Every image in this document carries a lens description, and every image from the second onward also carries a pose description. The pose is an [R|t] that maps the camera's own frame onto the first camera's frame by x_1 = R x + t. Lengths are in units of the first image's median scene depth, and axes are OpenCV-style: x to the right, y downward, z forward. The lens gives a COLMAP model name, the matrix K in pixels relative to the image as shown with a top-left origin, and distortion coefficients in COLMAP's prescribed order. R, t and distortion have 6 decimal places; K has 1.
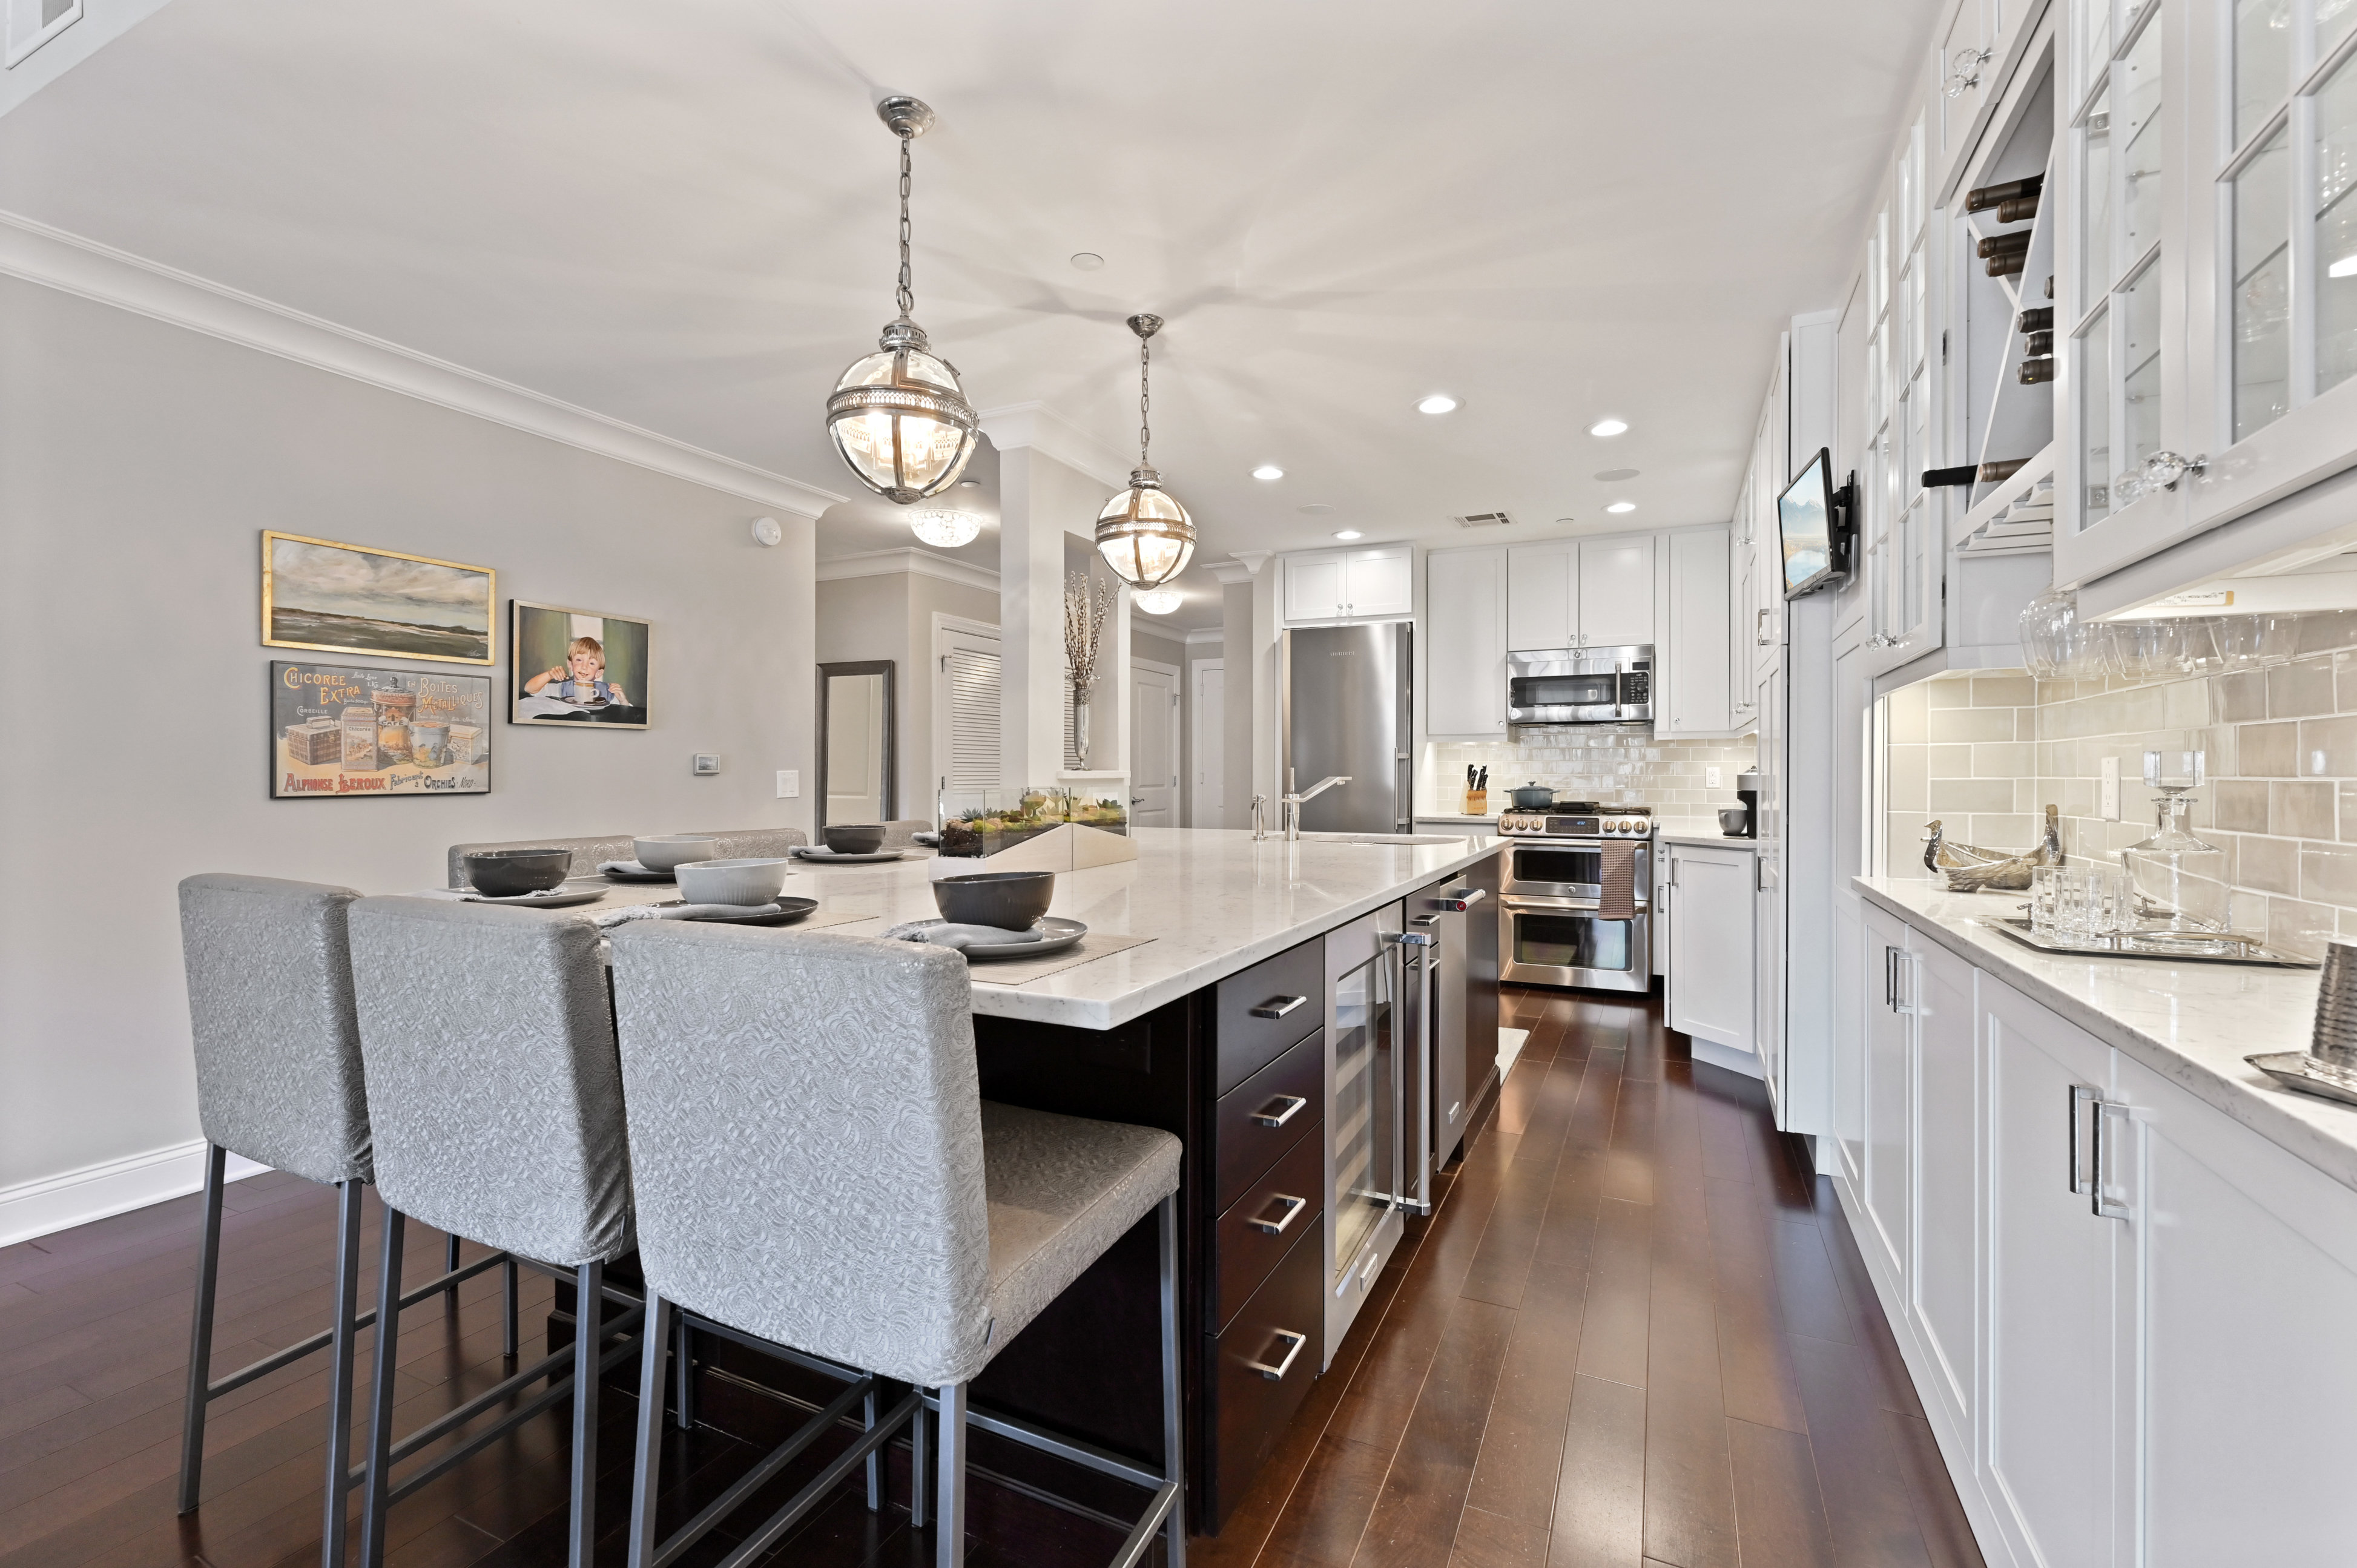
lens RADIAL K [[1023.9, 0, 1174.4], [0, 1023.9, 779.1], [0, 0, 1]] dist [0.002647, -0.000088]
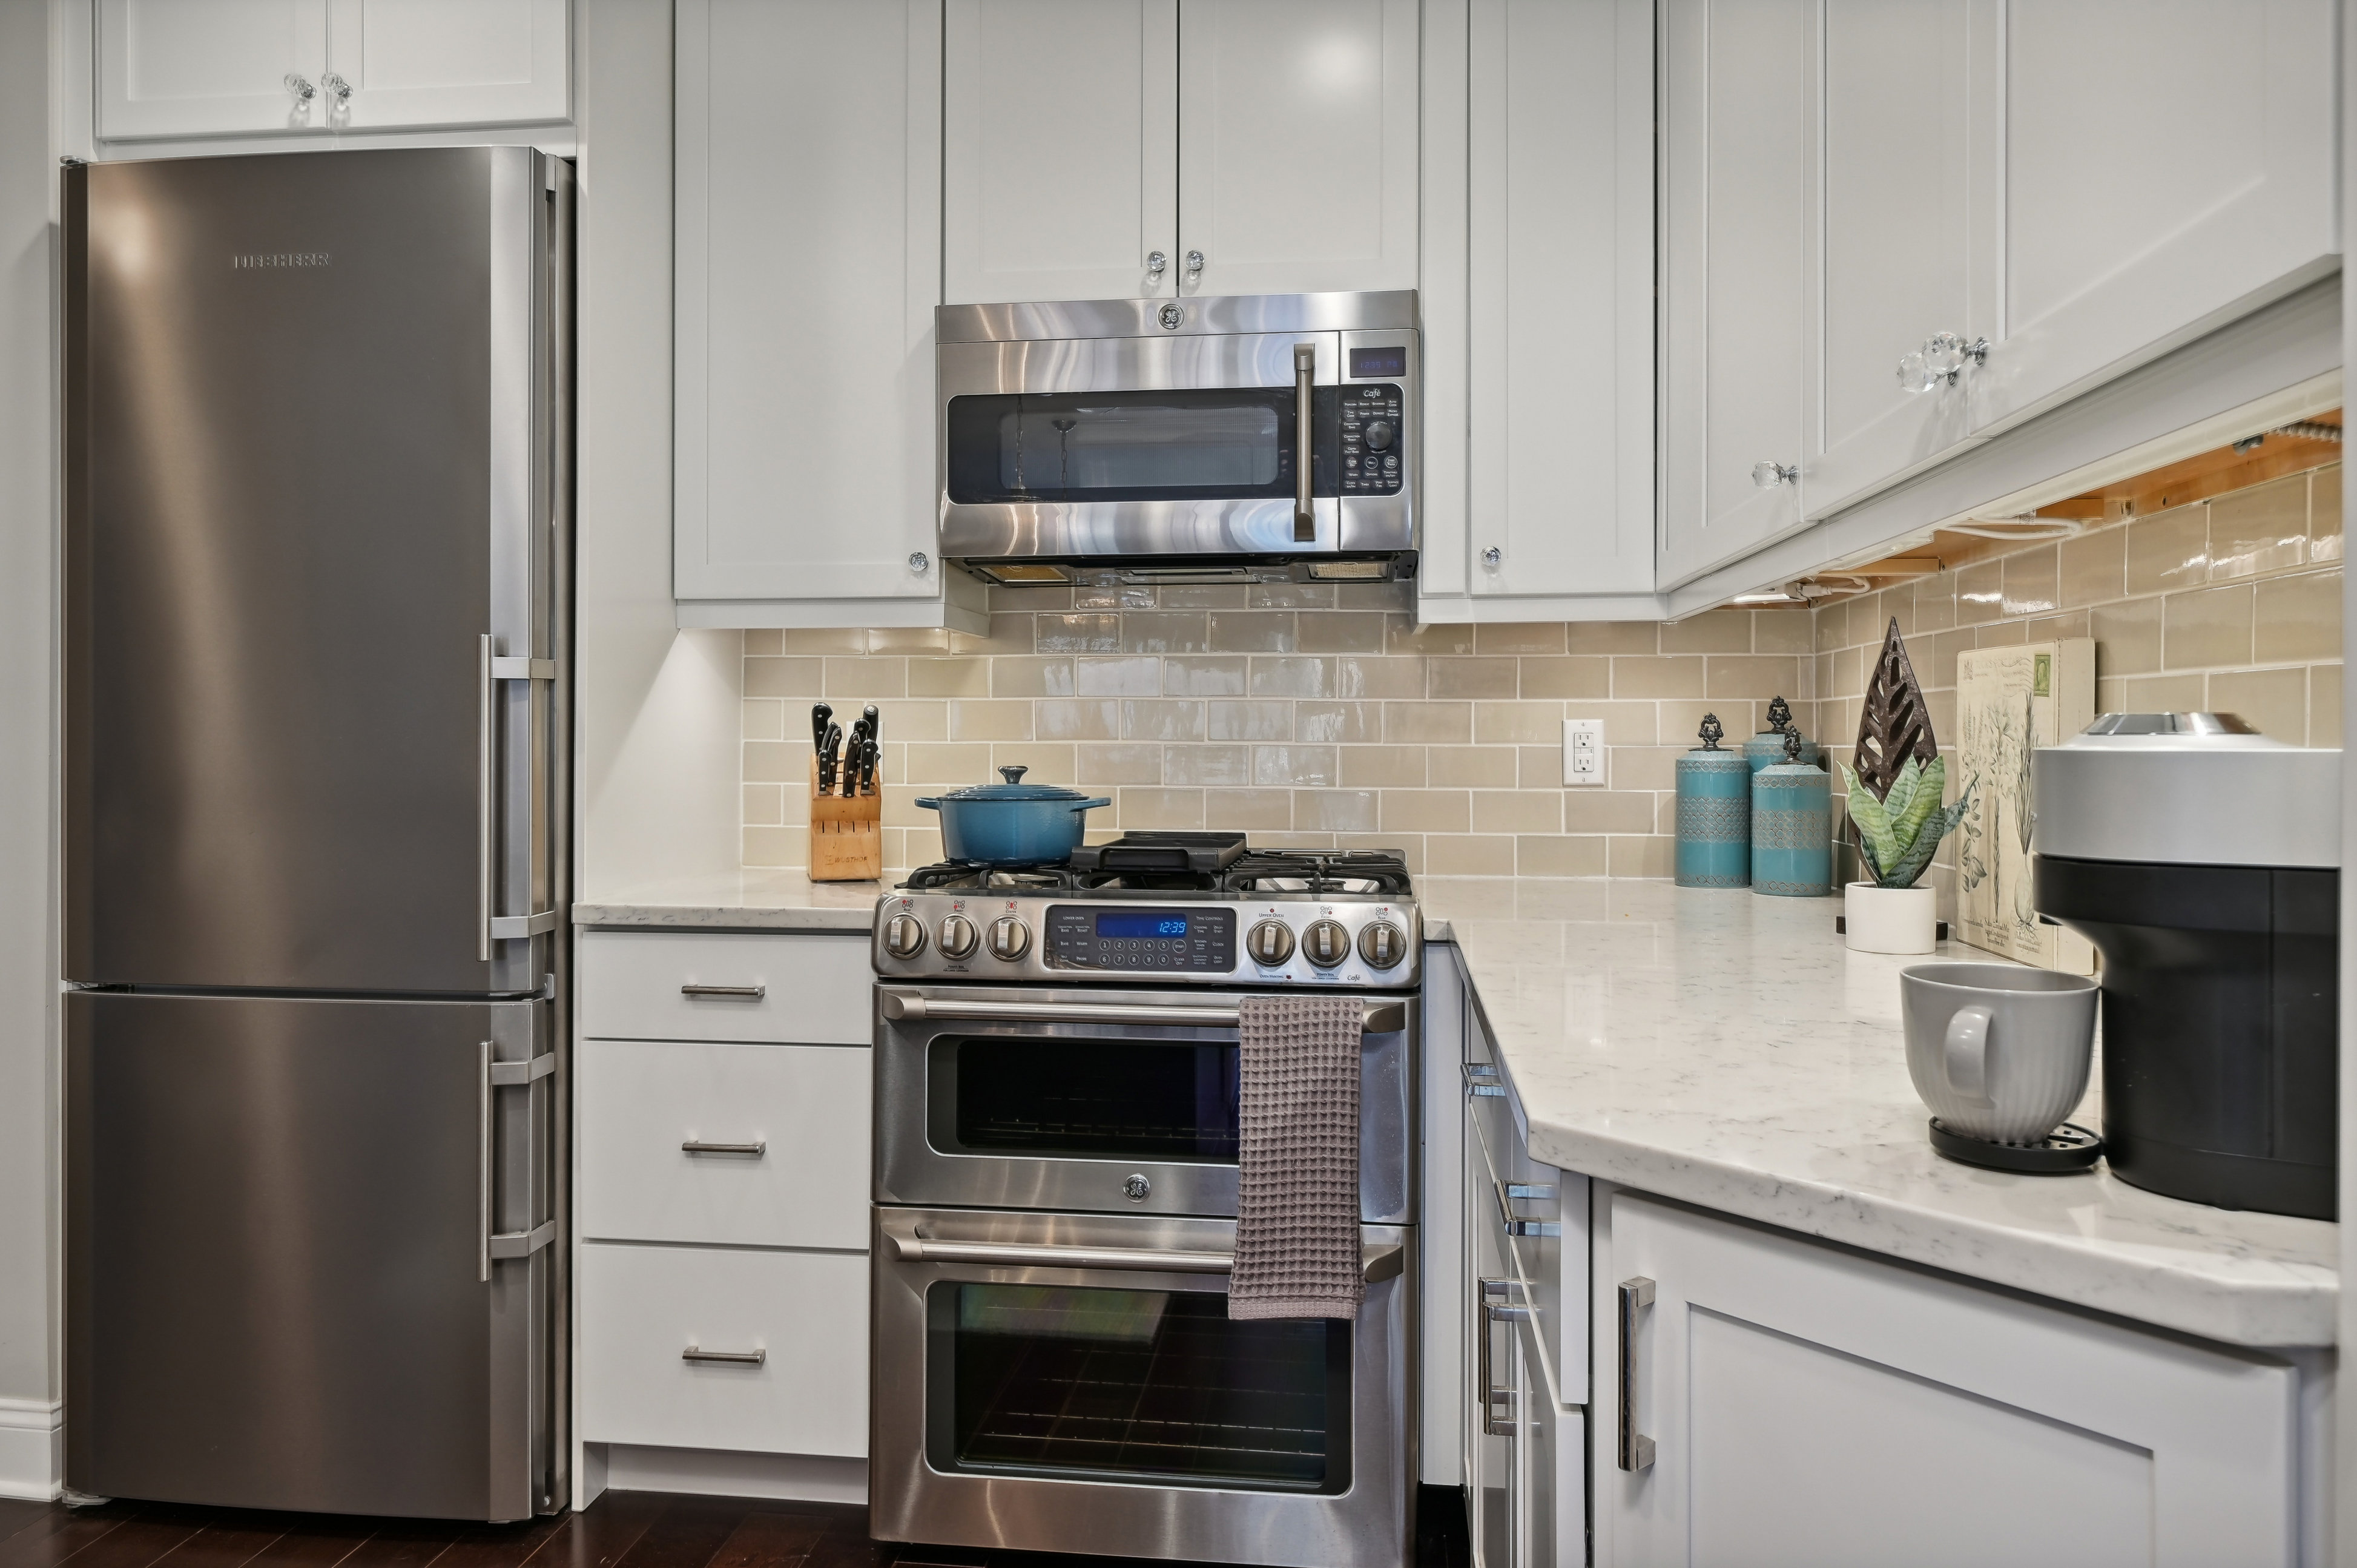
lens RADIAL K [[1596.4, 0, 1185.6], [0, 1596.4, 733.9], [0, 0, 1]] dist [0.001266, 0.000304]
pose [[0.945399, 0.003495, 0.325895, 0.271131], [-0.001613, 0.999980, -0.006047, -0.004367], [-0.325910, 0.005191, 0.945386, 0.622477]]
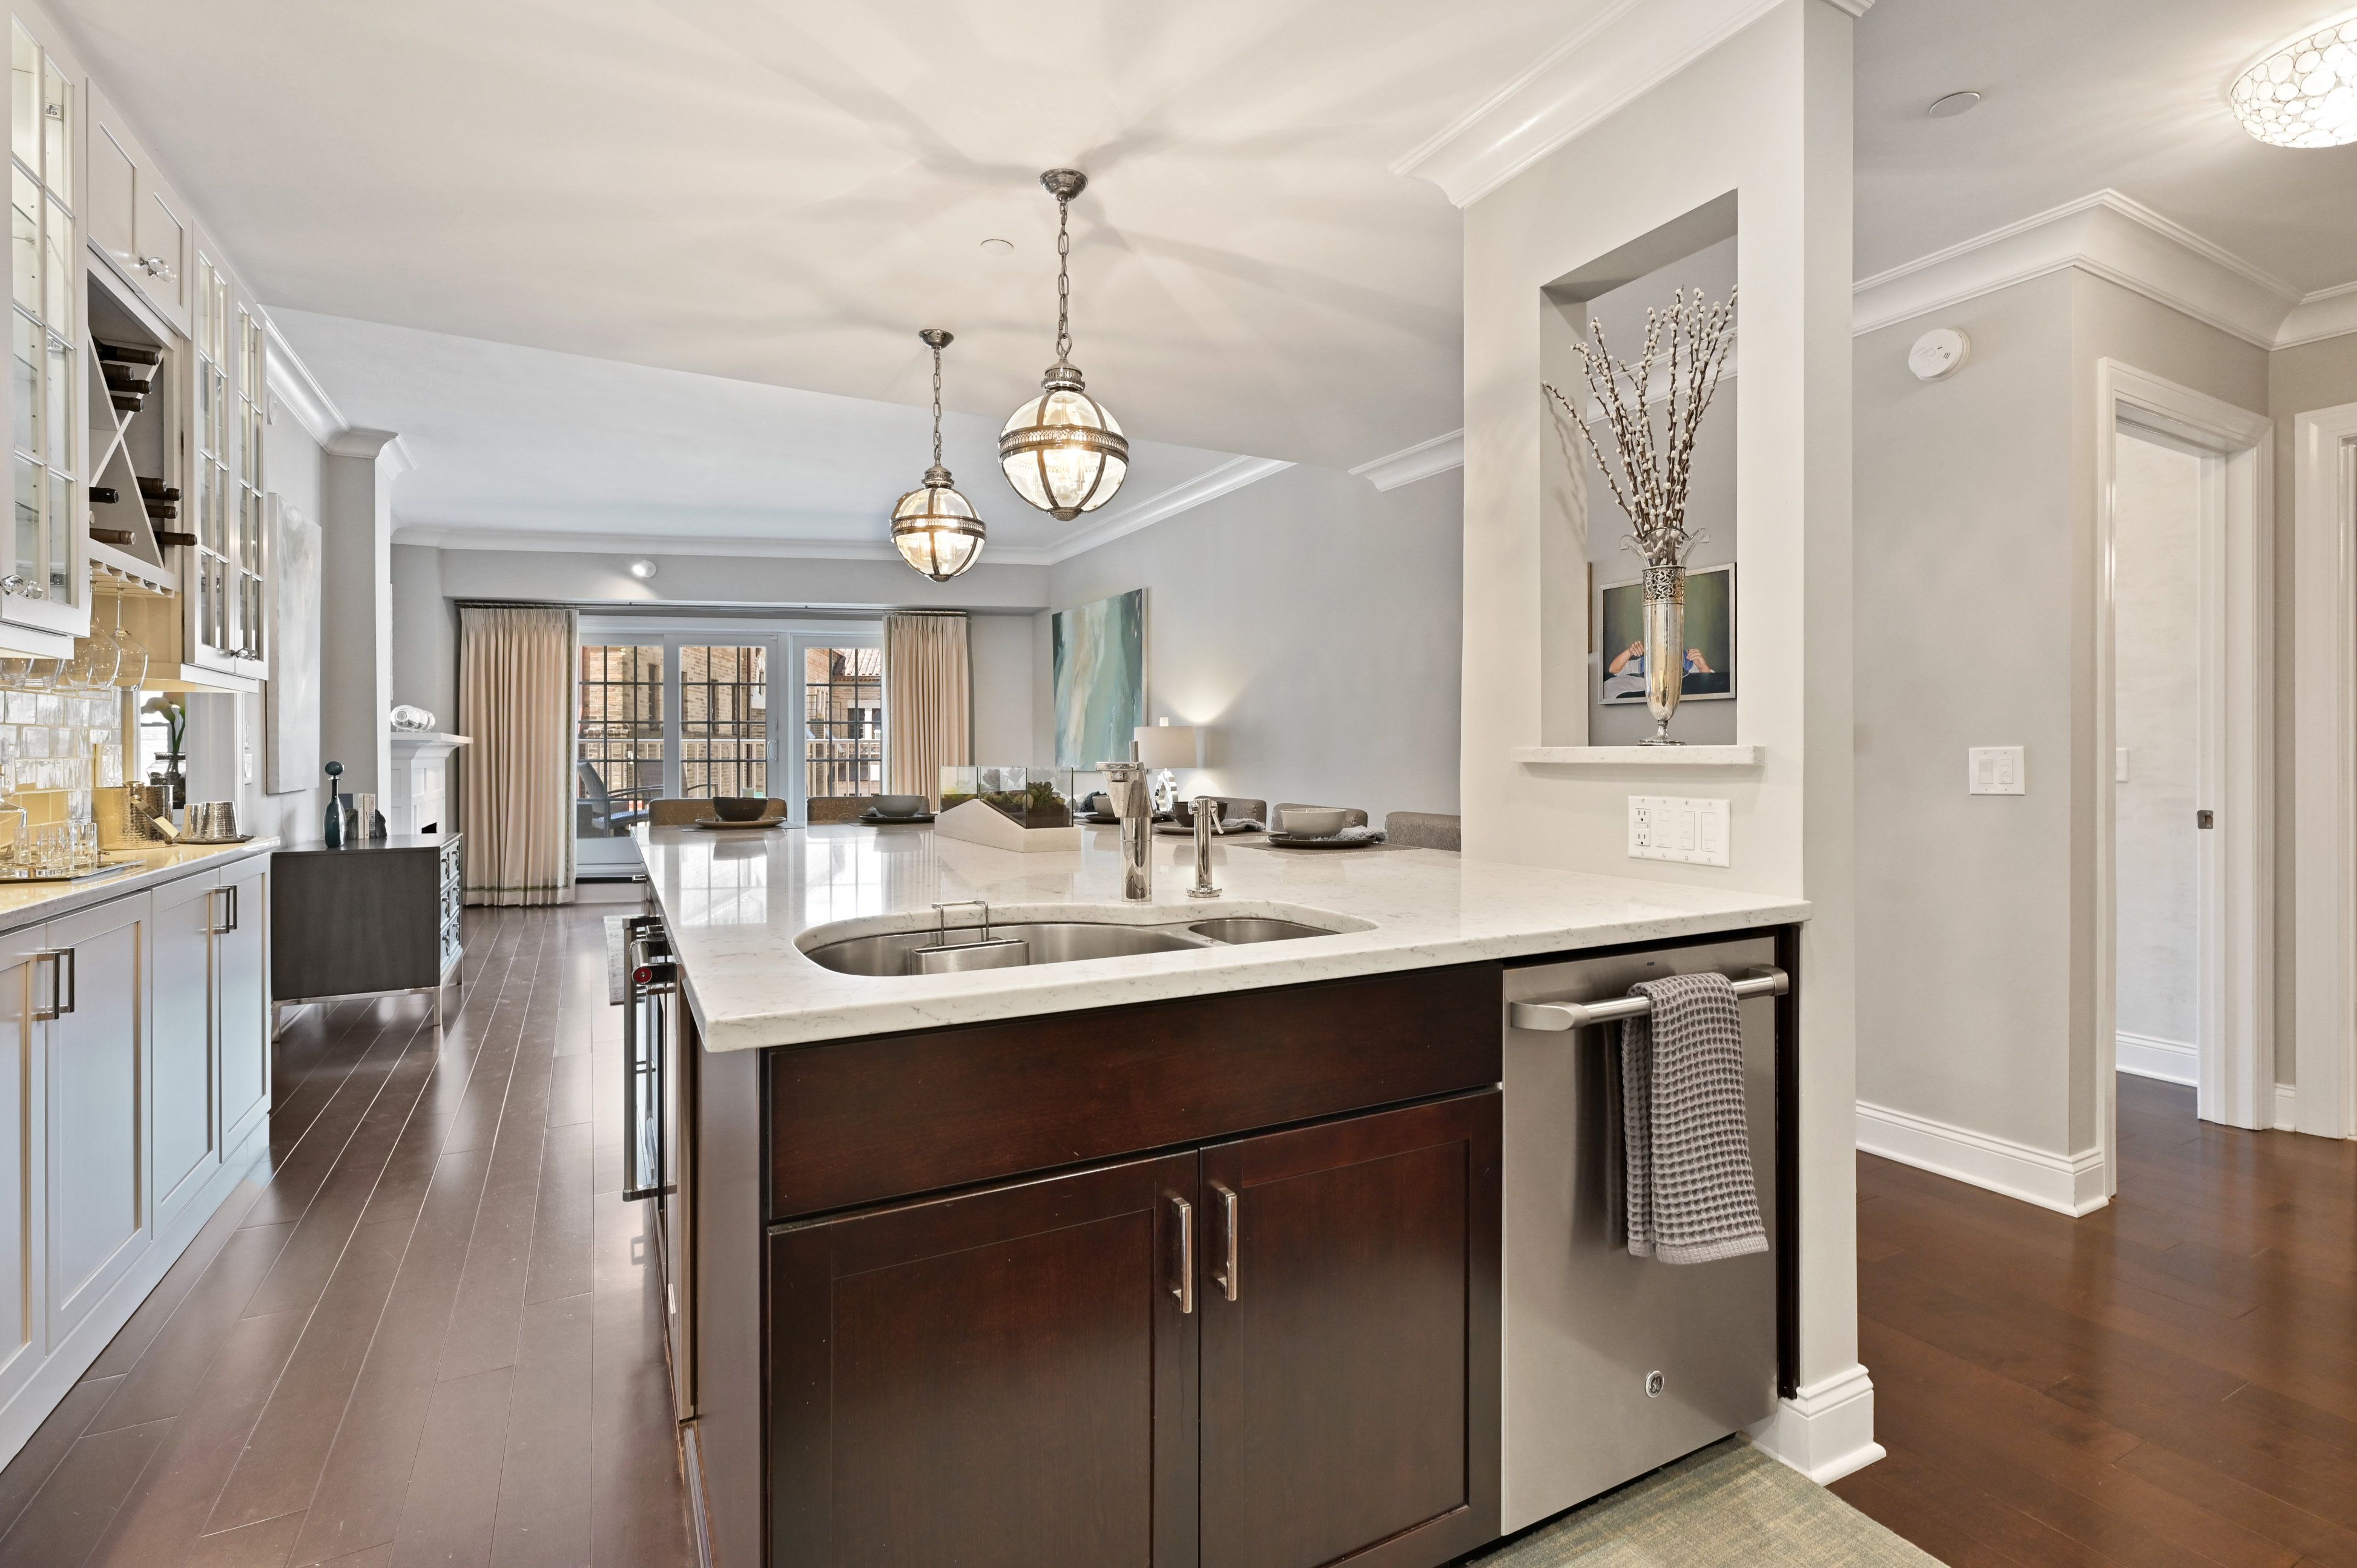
lens RADIAL K [[1105.1, 0, 1184.4], [0, 1105.1, 761.5], [0, 0, 1]] dist [-0.015726, -0.000040]
pose [[-0.590019, 0.005624, -0.807370, 0.339327], [-0.002672, 0.999957, 0.008918, -0.003888], [0.807385, 0.007419, -0.589979, 0.887221]]
